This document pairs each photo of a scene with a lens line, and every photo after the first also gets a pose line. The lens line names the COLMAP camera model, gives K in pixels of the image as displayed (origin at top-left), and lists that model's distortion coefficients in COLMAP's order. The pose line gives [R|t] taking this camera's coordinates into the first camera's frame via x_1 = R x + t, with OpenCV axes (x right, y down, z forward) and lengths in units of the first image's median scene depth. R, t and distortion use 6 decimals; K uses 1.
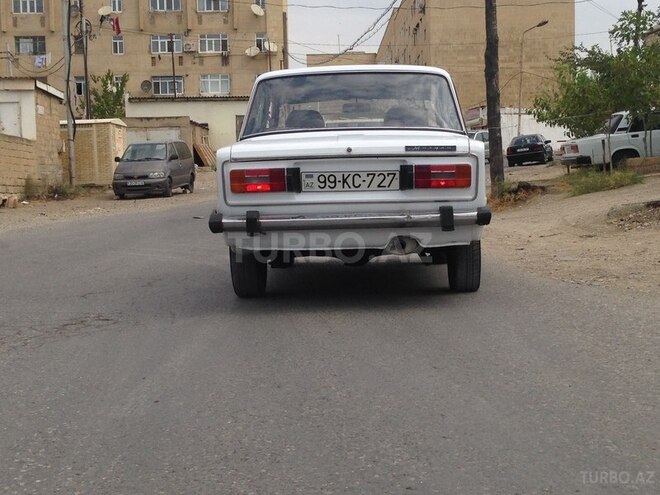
lens RADIAL K [[1066.7, 0, 330.0], [0, 1066.7, 247.5], [0, 0, 1]] dist [0.029679, 0.163166]
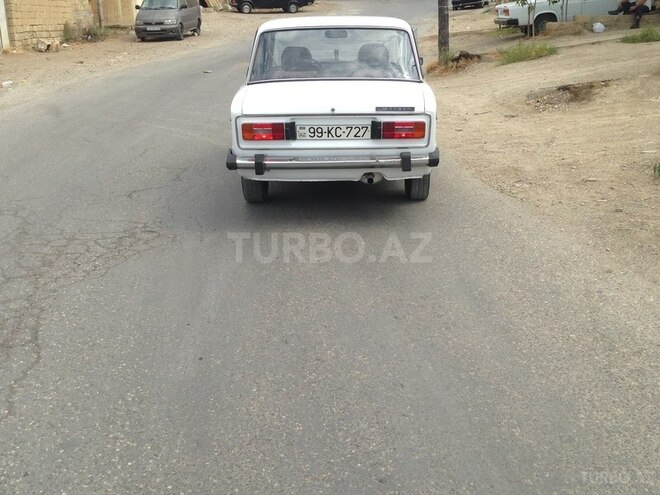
lens RADIAL K [[826.0, 0, 330.0], [0, 826.0, 247.5], [0, 0, 1]] dist [0.062955, 0.012222]
pose [[0.999585, 0.000867, 0.028786, -0.014406], [-0.007918, 0.969299, 0.245759, -0.173592], [-0.027689, -0.245885, 0.968903, -0.022287]]
